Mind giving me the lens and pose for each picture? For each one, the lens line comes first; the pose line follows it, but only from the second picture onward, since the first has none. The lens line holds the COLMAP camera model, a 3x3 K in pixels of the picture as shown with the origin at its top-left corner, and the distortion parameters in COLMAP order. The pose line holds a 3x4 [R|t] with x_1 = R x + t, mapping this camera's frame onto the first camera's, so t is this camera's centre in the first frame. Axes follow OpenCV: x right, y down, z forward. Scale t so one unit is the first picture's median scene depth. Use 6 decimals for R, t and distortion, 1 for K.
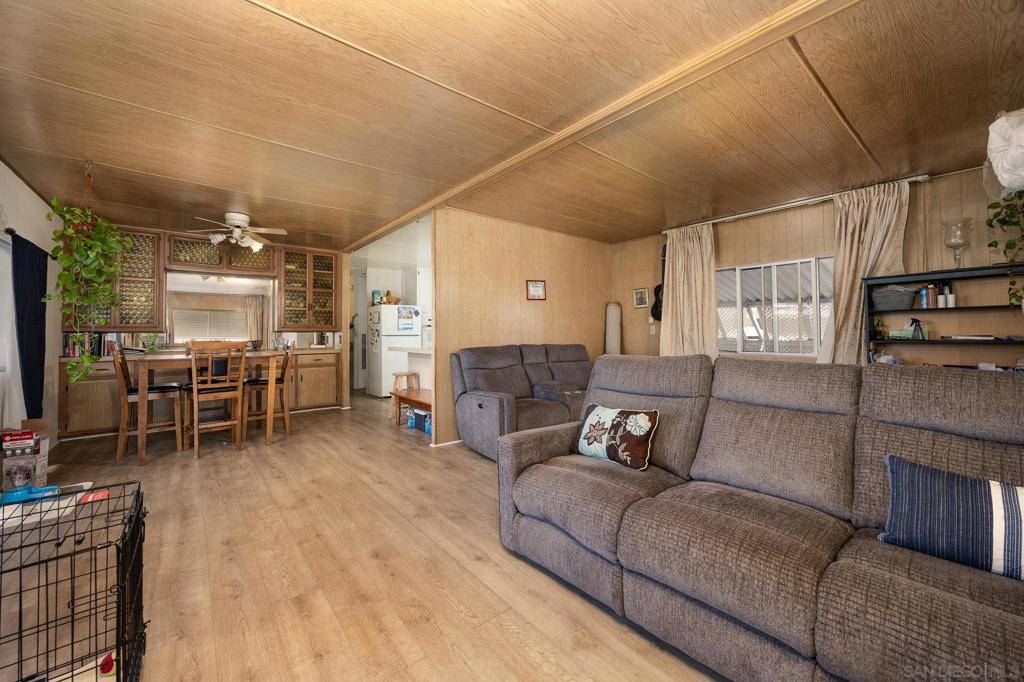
lens RADIAL K [[396.1, 0, 522.1], [0, 396.1, 322.3], [0, 0, 1]] dist [-0.001233, -0.000419]
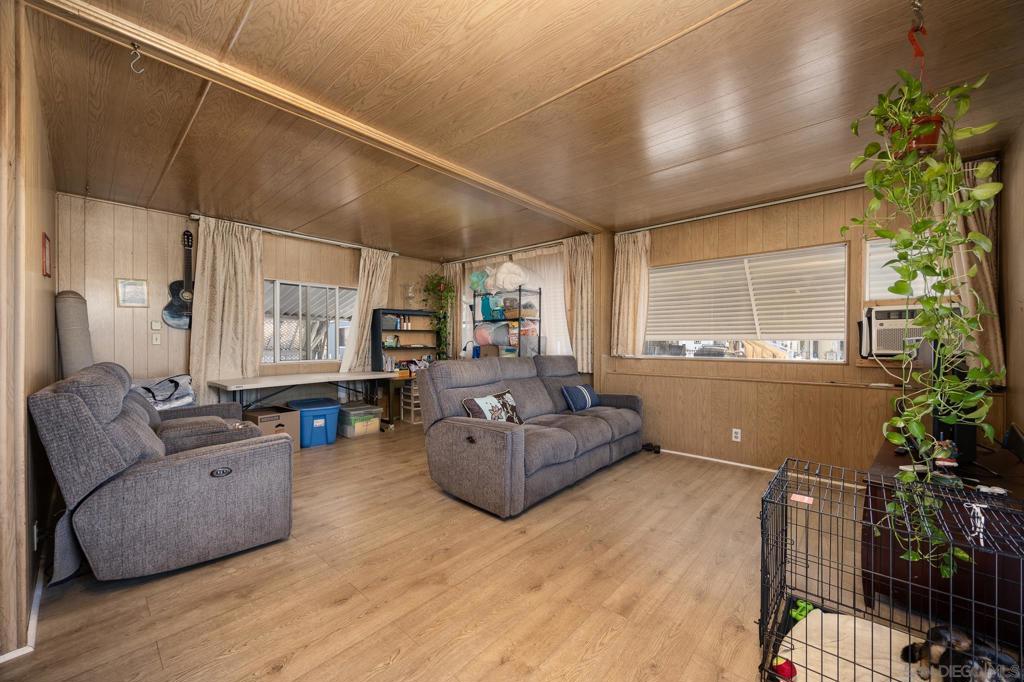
lens RADIAL K [[396.1, 0, 495.5], [0, 396.1, 346.3], [0, 0, 1]] dist [-0.001233, -0.000419]
pose [[-0.117159, -0.009680, 0.993066, -0.779034], [-0.029558, 0.999543, 0.006256, 0.016573], [-0.992673, -0.028620, -0.117391, 0.750250]]
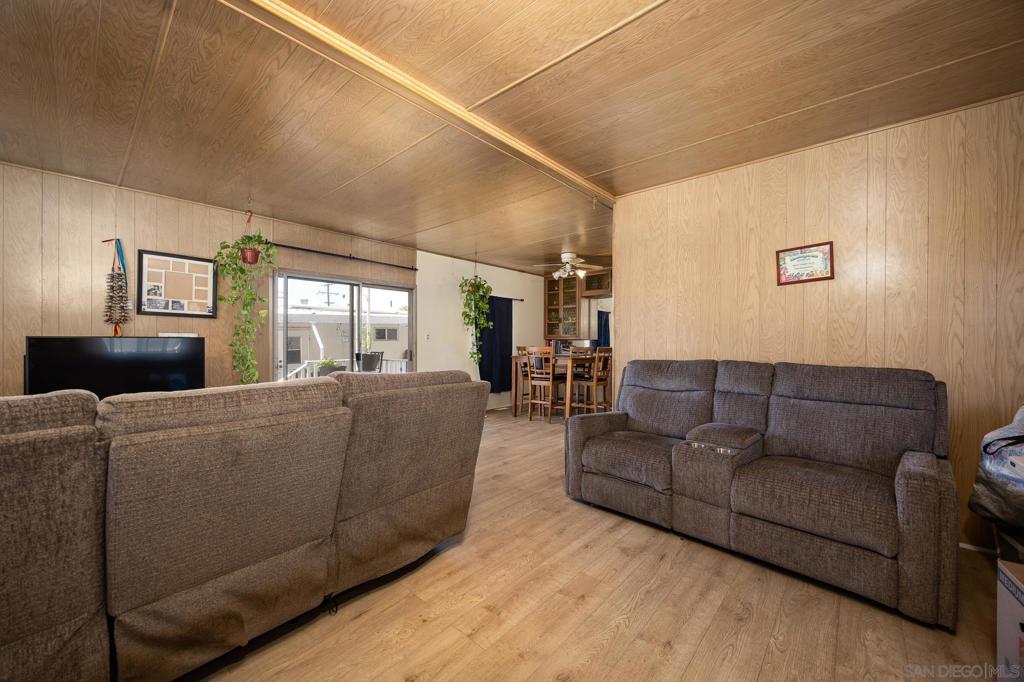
lens RADIAL K [[396.1, 0, 509.2], [0, 396.1, 345.0], [0, 0, 1]] dist [-0.001233, -0.000419]
pose [[0.131955, 0.015555, -0.991134, 0.792824], [0.027323, 0.999440, 0.019323, 0.013196], [0.990879, -0.029630, 0.131456, 0.792395]]
